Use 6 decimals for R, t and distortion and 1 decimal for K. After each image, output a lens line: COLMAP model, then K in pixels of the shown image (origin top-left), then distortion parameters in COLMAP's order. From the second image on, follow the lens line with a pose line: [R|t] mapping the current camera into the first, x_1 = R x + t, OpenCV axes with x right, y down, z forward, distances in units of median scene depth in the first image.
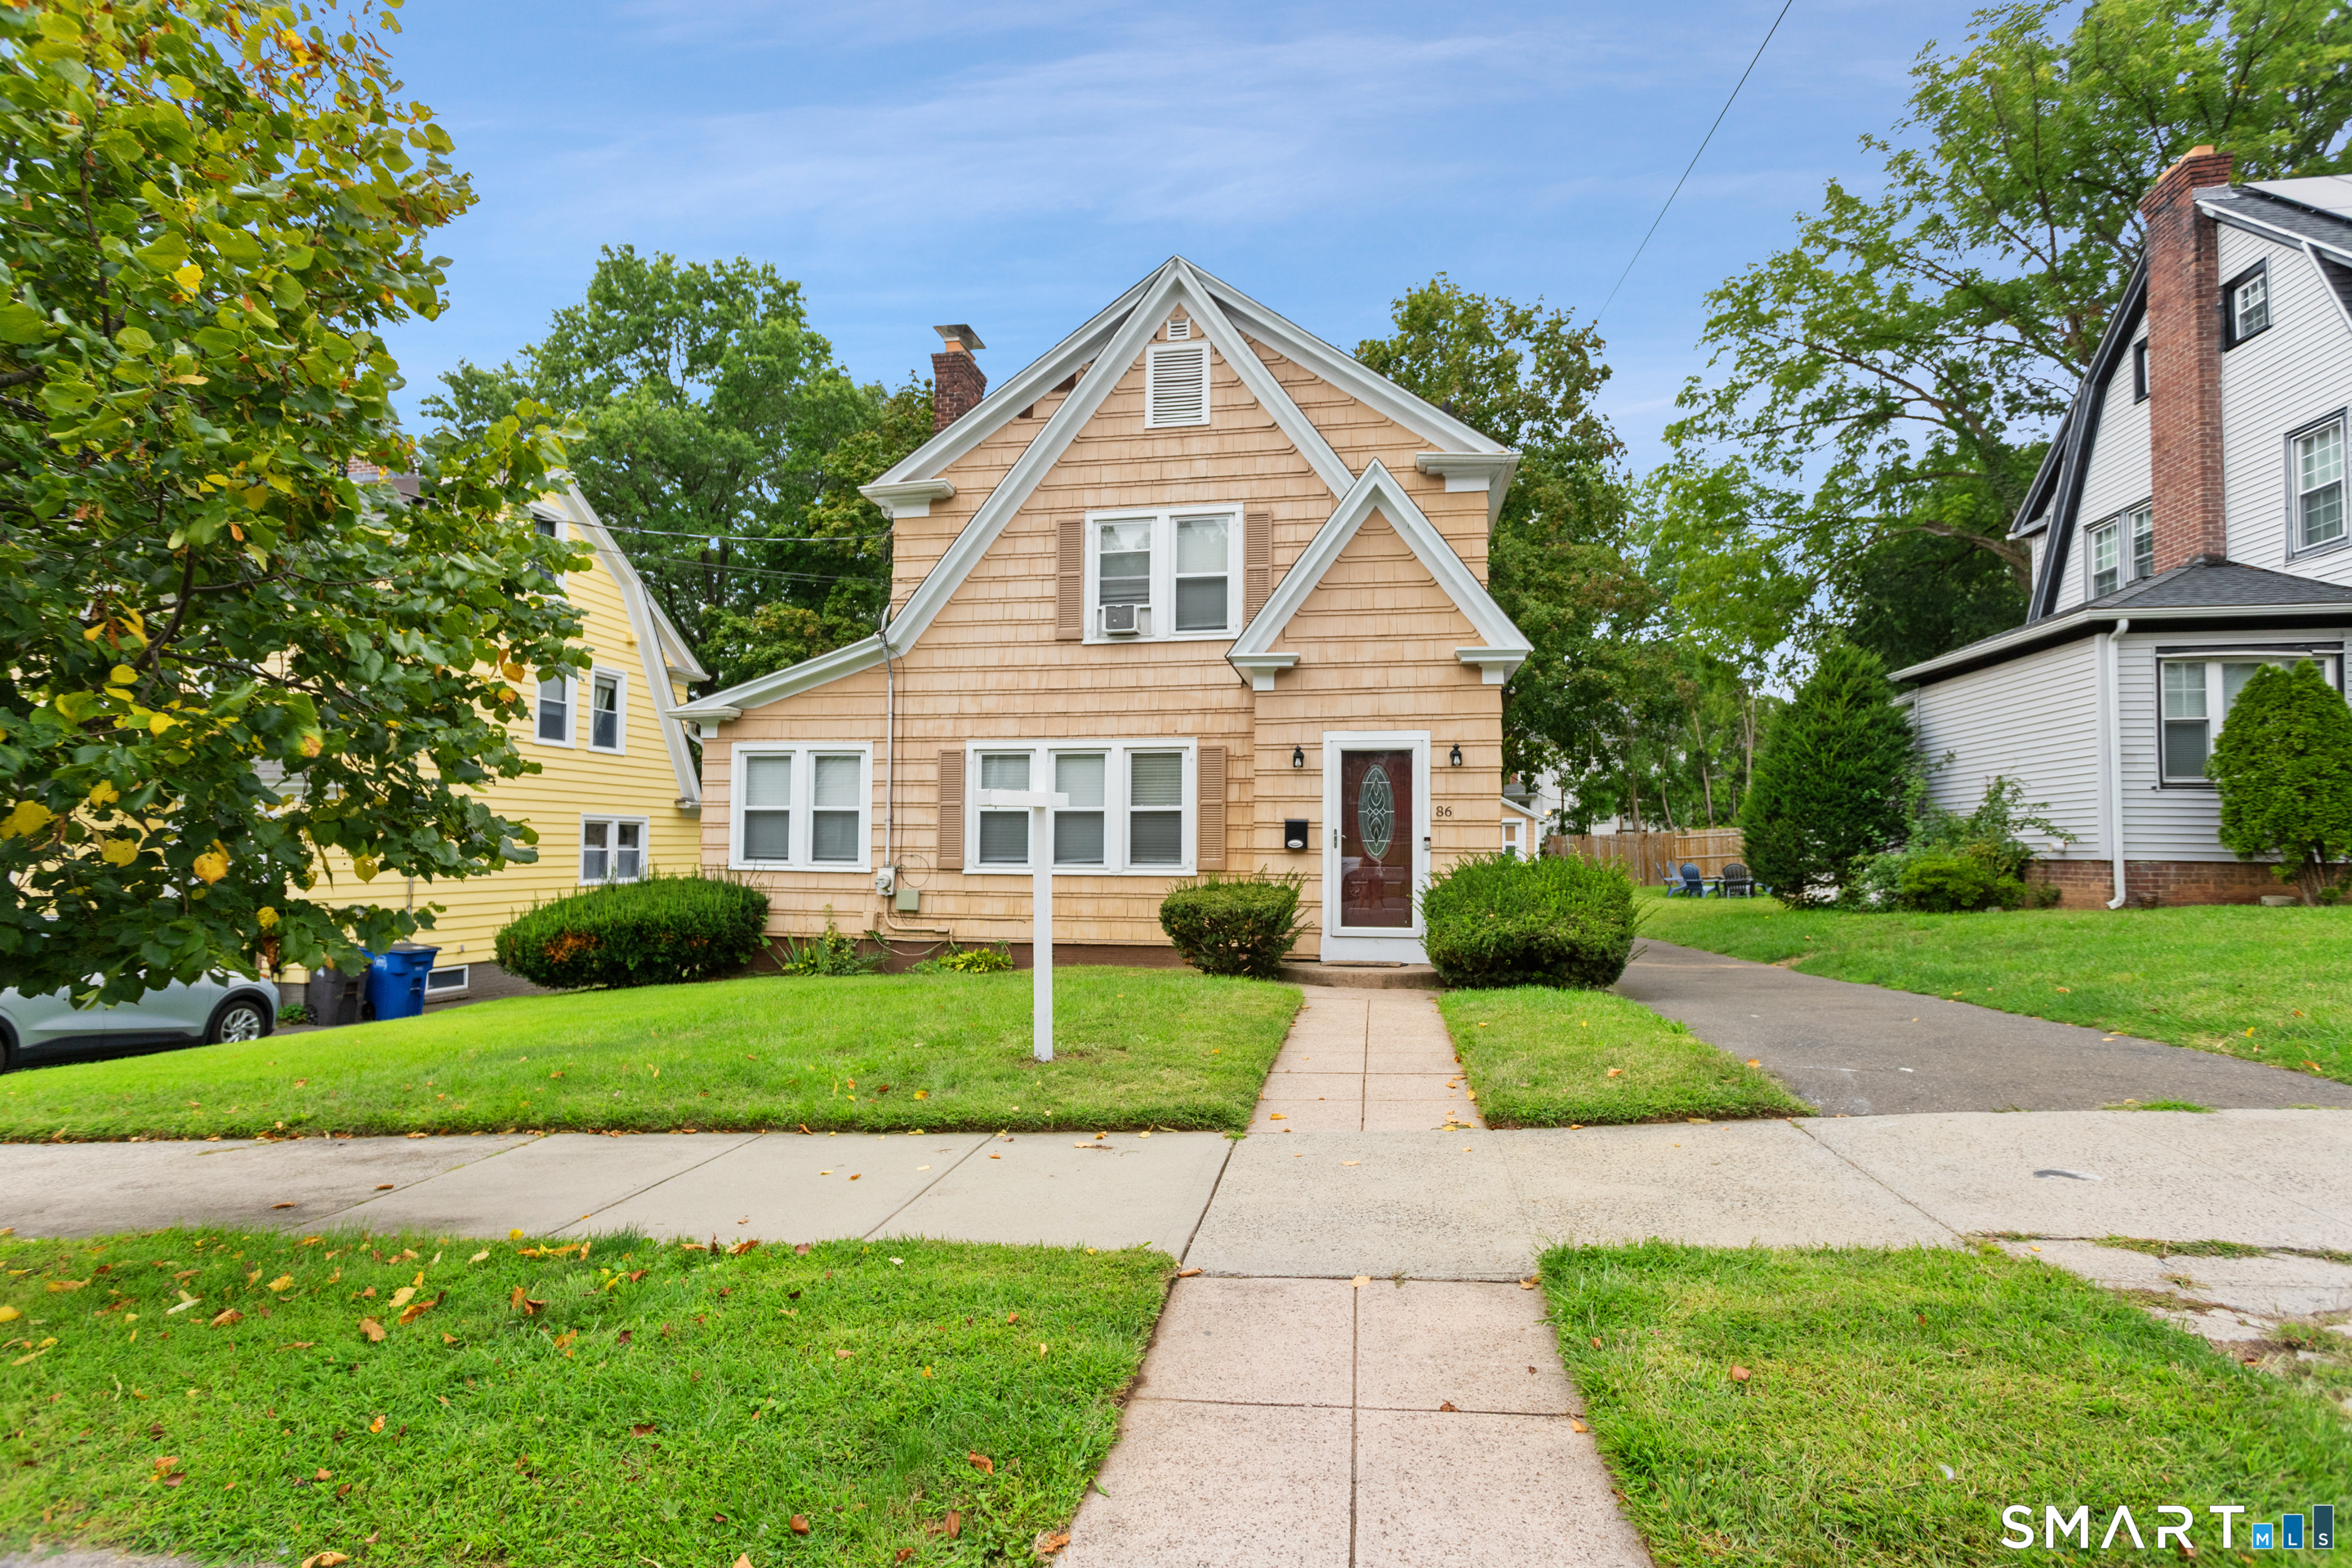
lens RADIAL K [[1108.5, 0, 1176.0], [0, 1108.5, 784.0], [0, 0, 1]] dist [-0.000586, -0.000325]
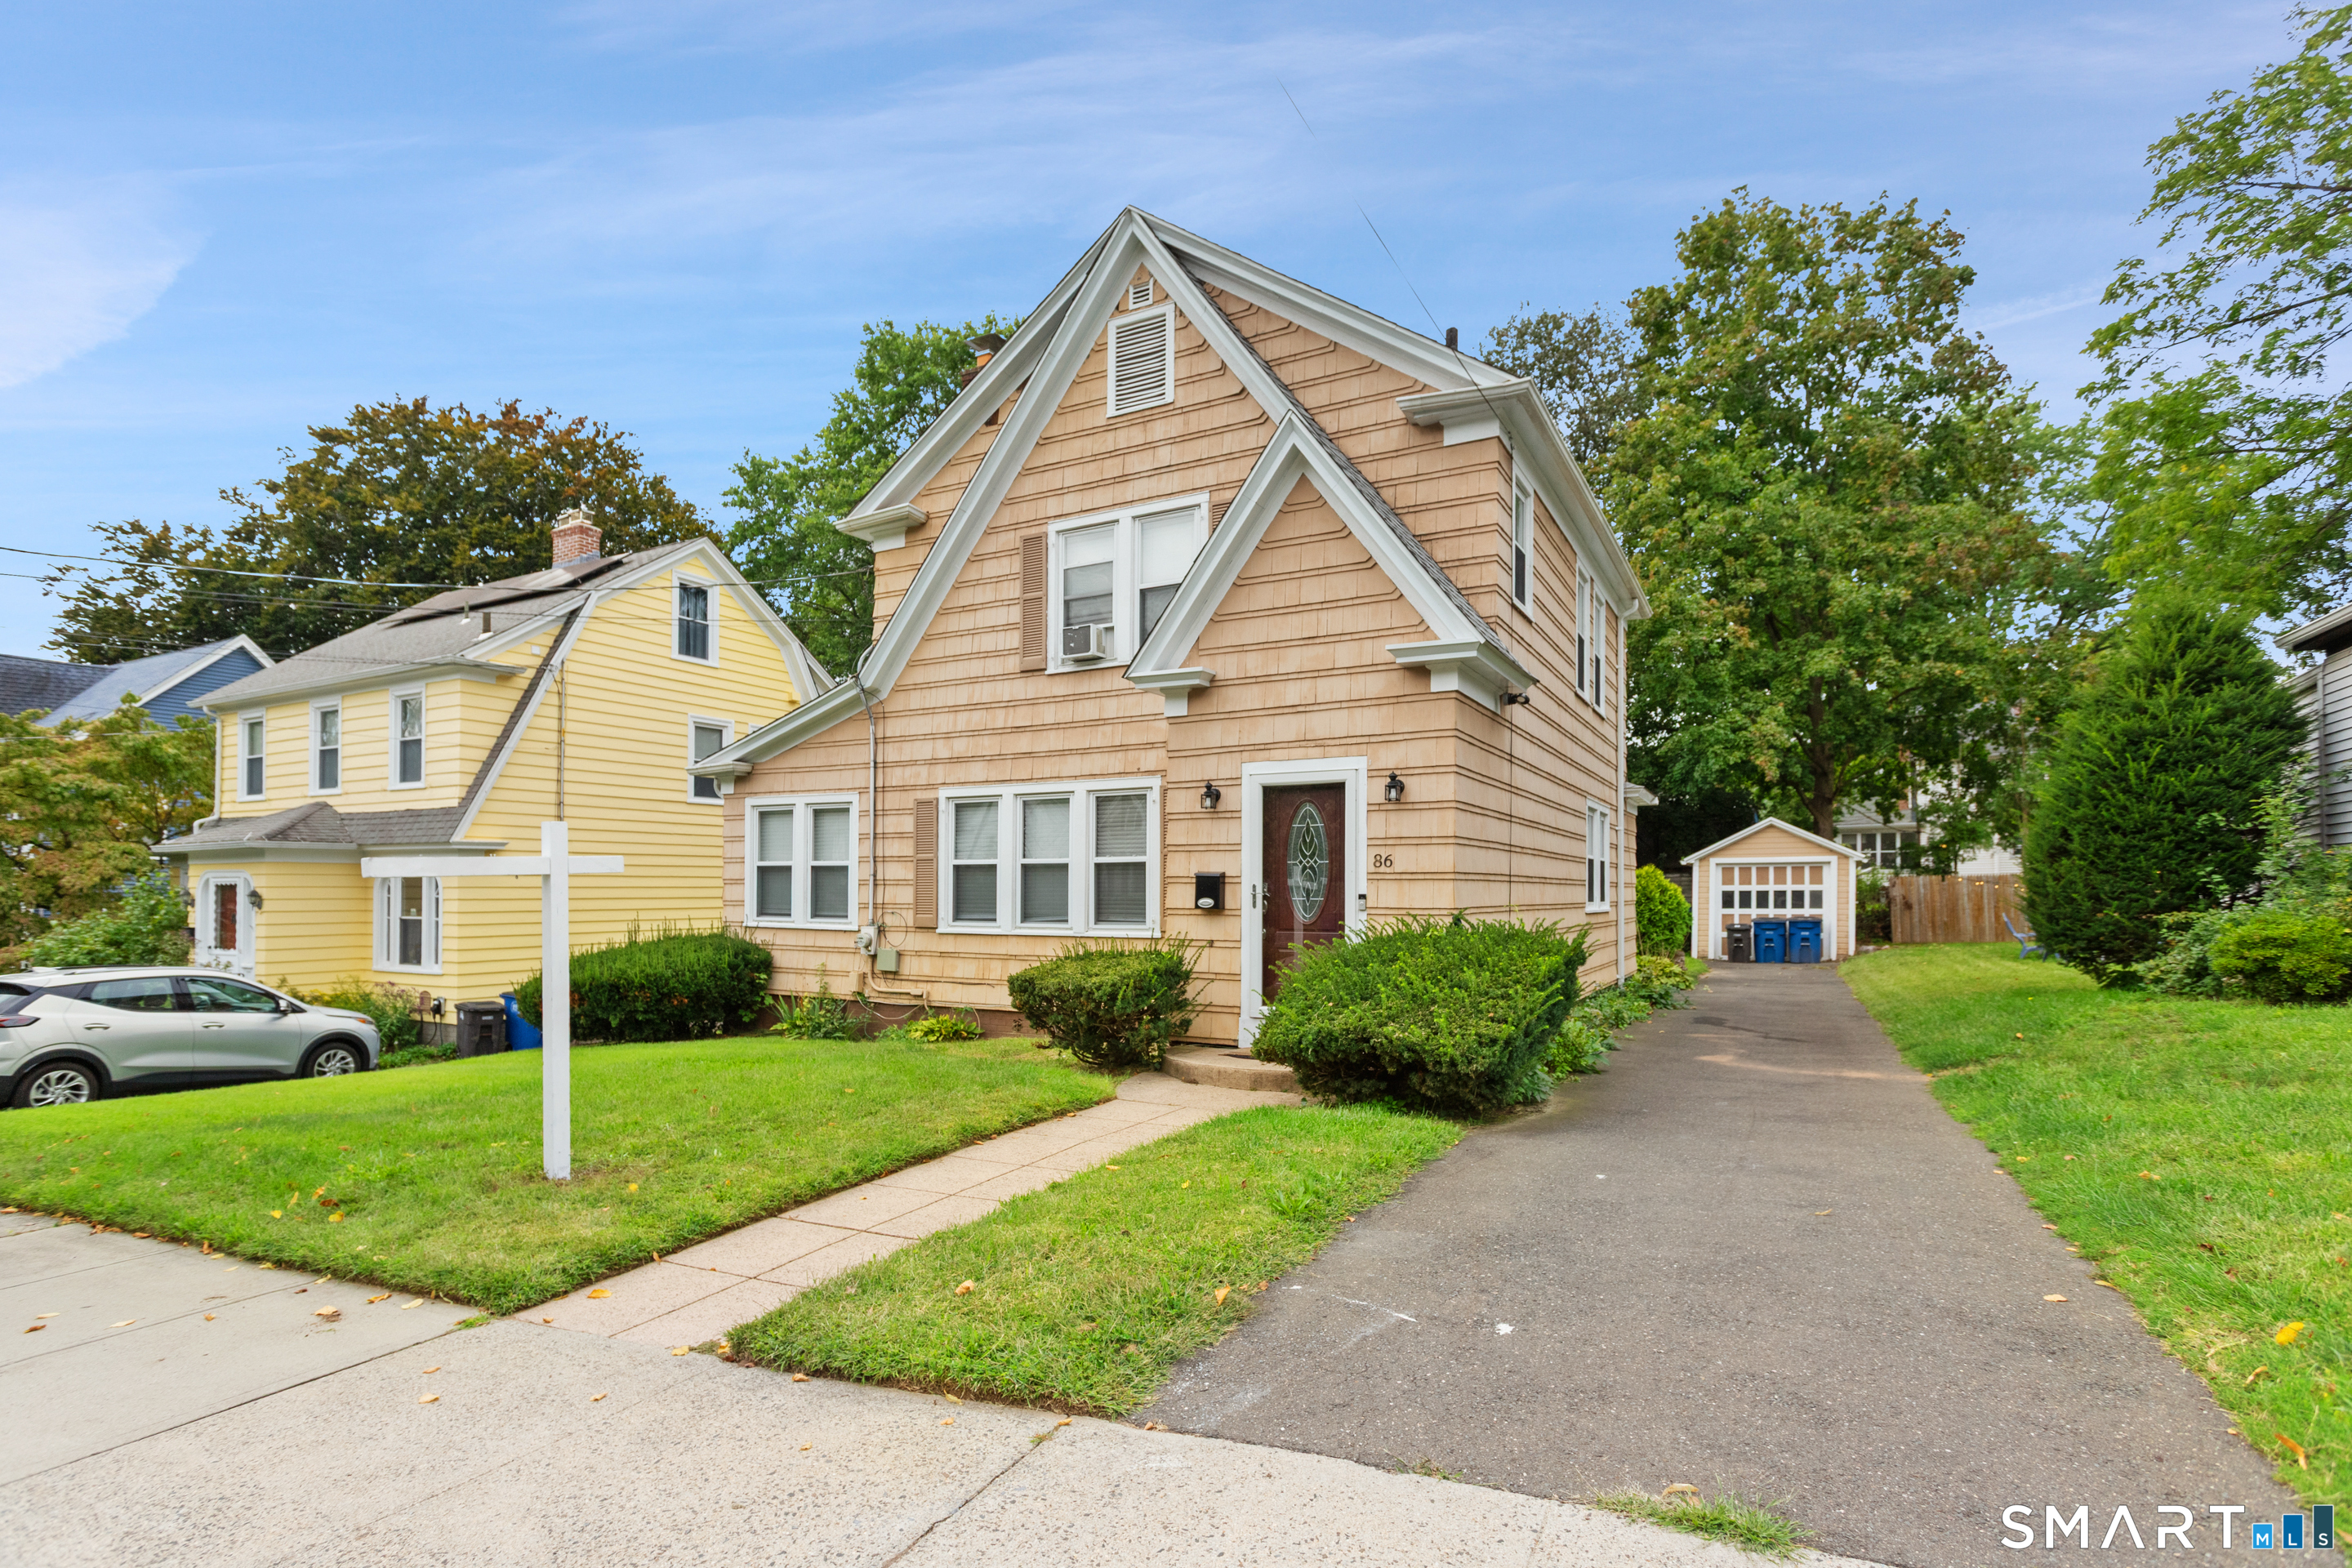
lens RADIAL K [[1132.1, 0, 1171.6], [0, 1132.1, 856.0], [0, 0, 1]] dist [-0.000135, 0.000341]
pose [[0.946634, -0.014751, -0.321973, 0.295855], [0.023918, 0.999413, 0.024533, -0.001267], [0.321422, -0.030925, 0.946431, 0.173136]]
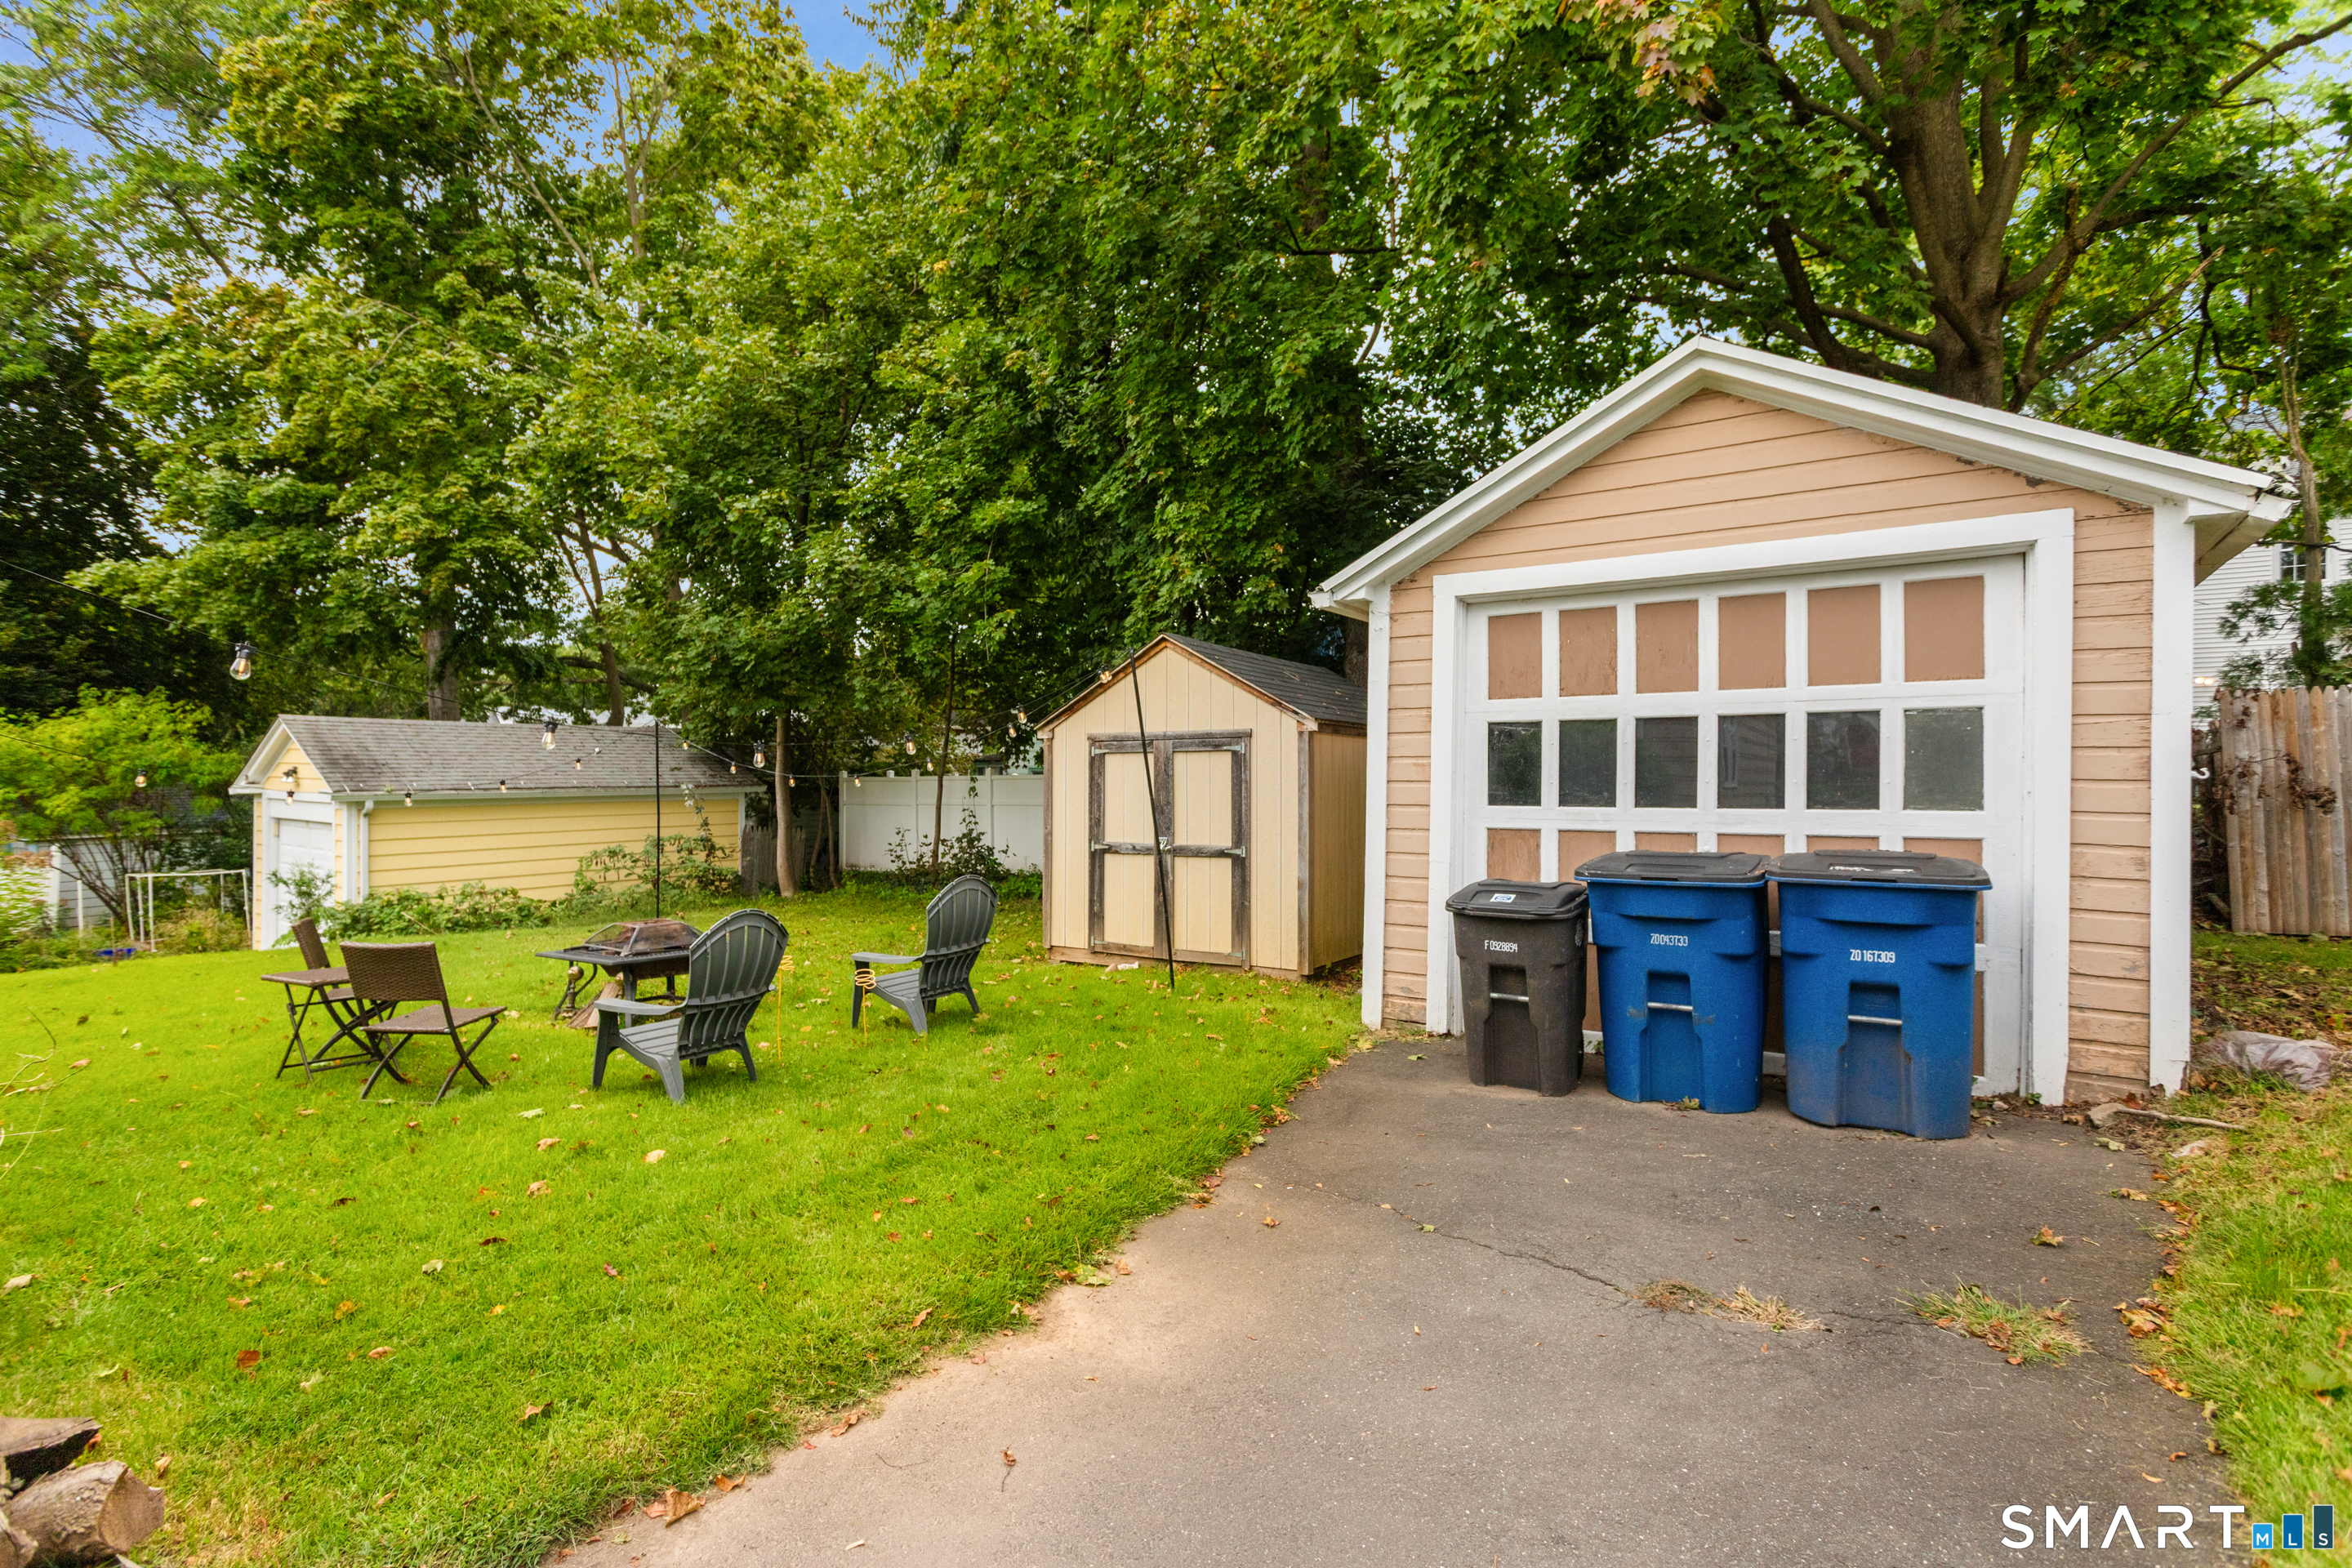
lens RADIAL K [[1108.5, 0, 1176.0], [0, 1108.5, 784.0], [0, 0, 1]] dist [-0.000586, -0.000325]
pose [[0.914843, -0.002691, -0.403801, 0.637342], [0.026620, 0.998204, 0.053658, 0.130937], [0.402931, -0.059838, 0.913272, 1.957630]]
